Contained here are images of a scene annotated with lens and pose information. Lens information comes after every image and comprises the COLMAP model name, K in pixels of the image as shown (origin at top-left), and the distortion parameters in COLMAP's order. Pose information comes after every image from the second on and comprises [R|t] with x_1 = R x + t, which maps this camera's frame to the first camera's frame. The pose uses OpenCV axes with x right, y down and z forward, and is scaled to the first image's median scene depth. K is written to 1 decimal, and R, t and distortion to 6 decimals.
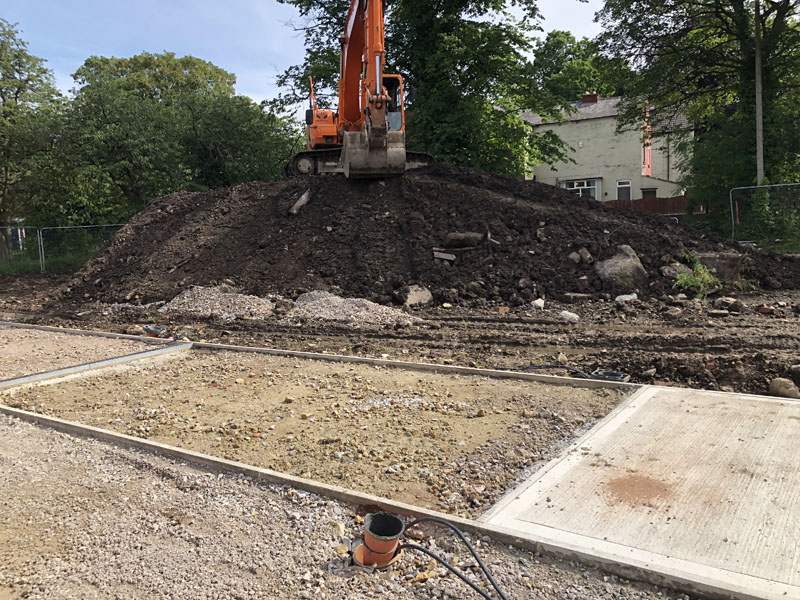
lens RADIAL K [[652.6, 0, 400.0], [0, 652.6, 300.0], [0, 0, 1]] dist [0.008110, -0.001691]
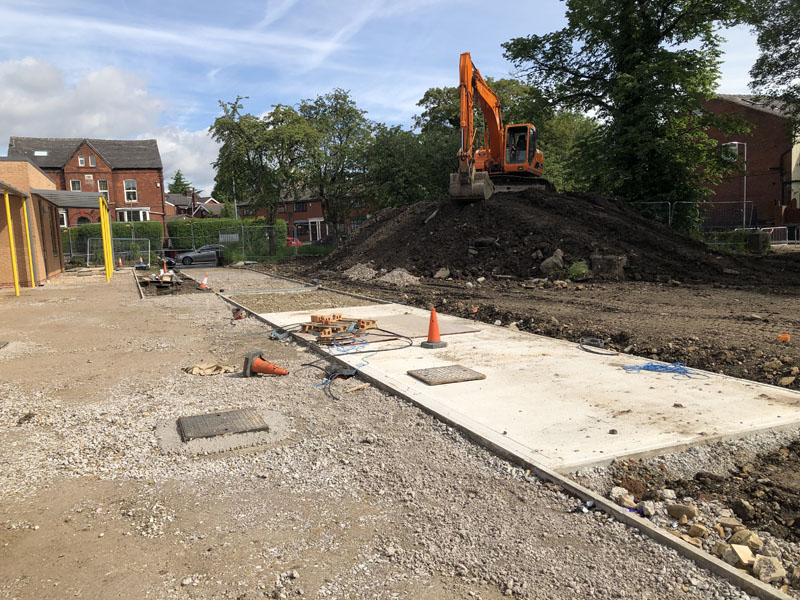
lens RADIAL K [[652.6, 0, 400.0], [0, 652.6, 300.0], [0, 0, 1]] dist [0.008110, -0.001691]
pose [[0.845222, 0.075242, -0.529092, 0.703383], [-0.066029, 0.997156, 0.036324, 0.007275], [0.530321, 0.004234, 0.847787, -0.460938]]
